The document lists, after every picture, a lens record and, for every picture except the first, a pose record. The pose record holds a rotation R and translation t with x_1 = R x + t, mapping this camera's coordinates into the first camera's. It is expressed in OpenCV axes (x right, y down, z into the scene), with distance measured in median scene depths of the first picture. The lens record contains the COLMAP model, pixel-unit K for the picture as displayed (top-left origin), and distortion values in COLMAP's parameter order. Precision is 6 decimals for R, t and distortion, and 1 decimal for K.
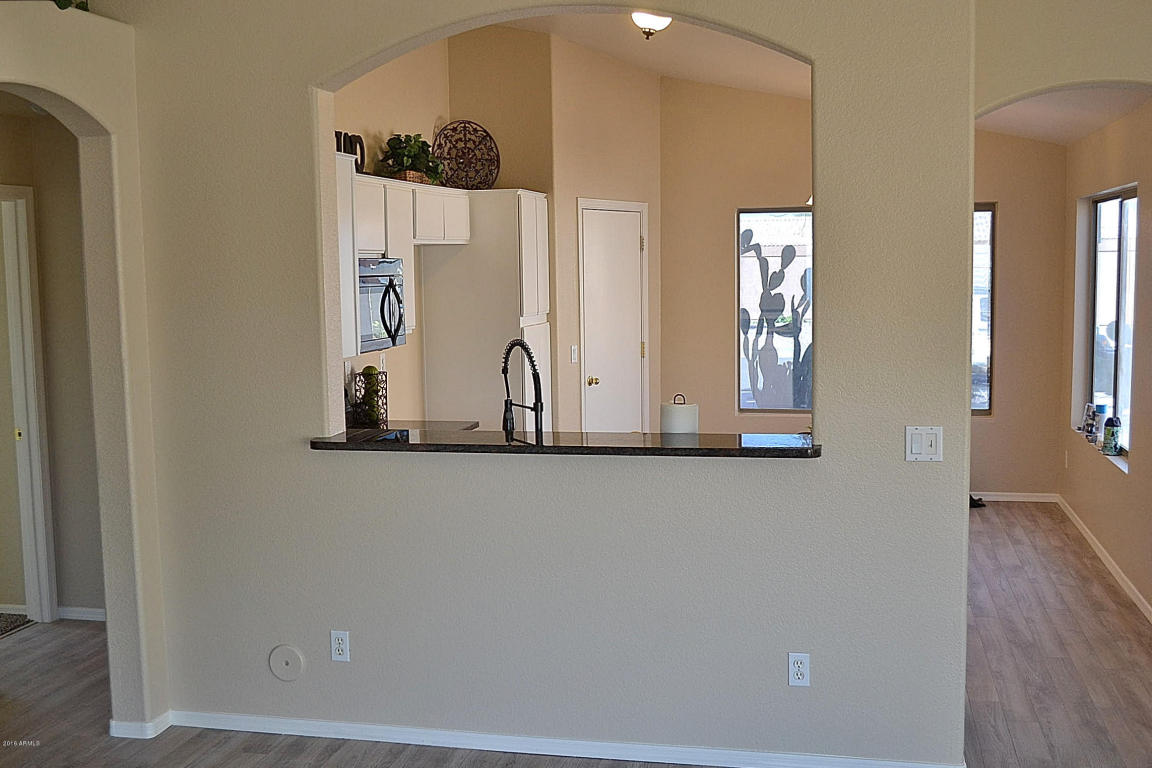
lens RADIAL K [[1197.2, 0, 576.0], [0, 1197.2, 384.0], [0, 0, 1]] dist [0.011870, 0.004623]
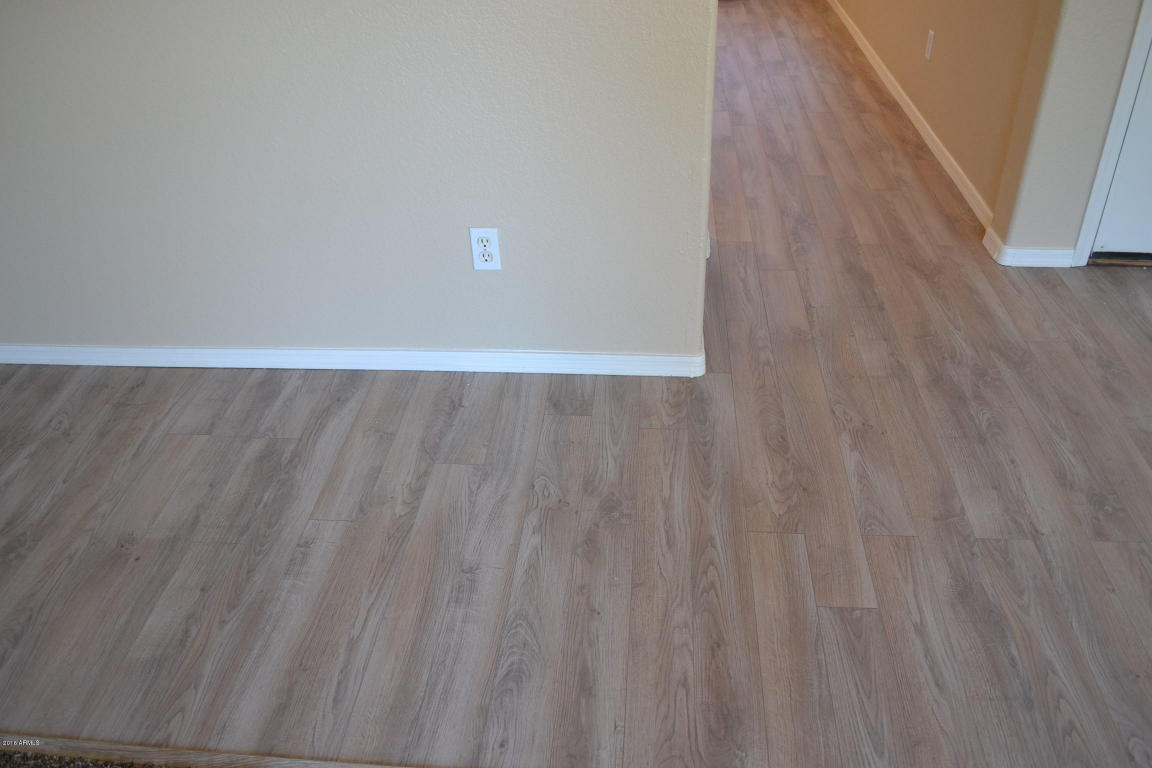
lens RADIAL K [[919.0, 0, 576.0], [0, 919.0, 384.0], [0, 0, 1]] dist [-0.055838, -0.000698]
pose [[0.987825, -0.093369, 0.124436, 0.117370], [0.023089, 0.879002, 0.476258, 0.035697], [-0.153847, -0.467587, 0.870456, 0.342475]]
